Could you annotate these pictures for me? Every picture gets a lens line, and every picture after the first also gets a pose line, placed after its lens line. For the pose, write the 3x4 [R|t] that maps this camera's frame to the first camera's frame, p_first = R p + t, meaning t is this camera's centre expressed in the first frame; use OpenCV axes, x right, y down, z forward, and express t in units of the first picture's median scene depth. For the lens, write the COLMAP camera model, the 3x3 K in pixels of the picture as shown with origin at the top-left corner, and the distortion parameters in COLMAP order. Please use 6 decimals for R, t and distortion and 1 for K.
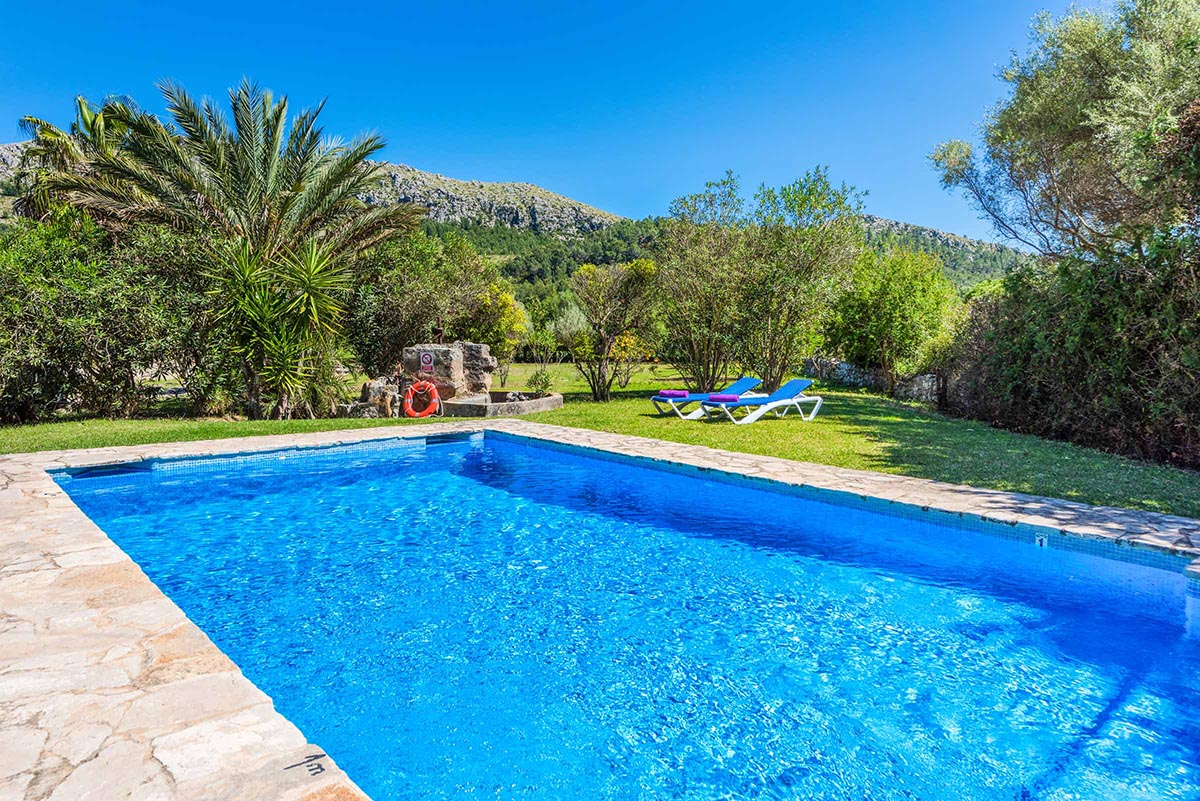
lens RADIAL K [[779.7, 0, 600.0], [0, 779.7, 400.5], [0, 0, 1]] dist [0.001559, 0.000405]
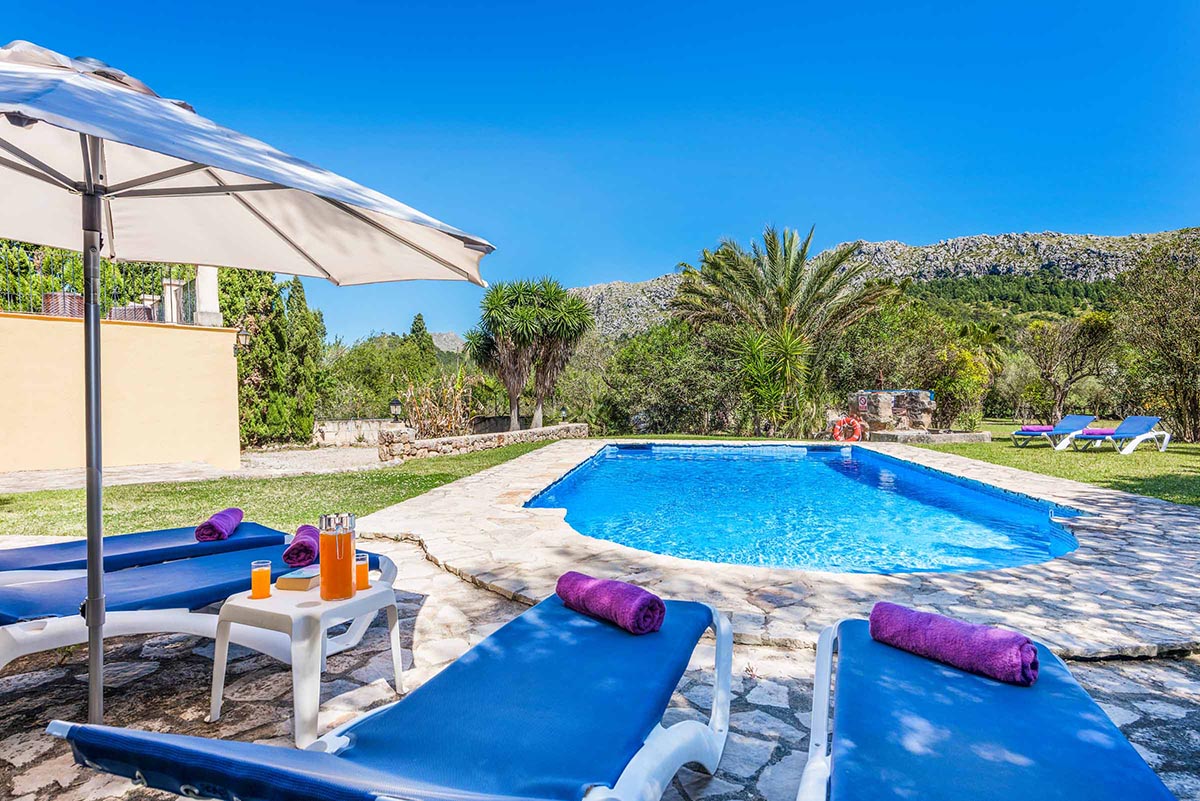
lens RADIAL K [[685.2, 0, 600.0], [0, 685.2, 400.5], [0, 0, 1]] dist [0.001453, 0.000081]
pose [[0.651385, -0.002391, -0.758743, 0.401774], [-0.060027, 0.996698, -0.054674, 0.040779], [0.756369, 0.081159, 0.649091, -0.147494]]
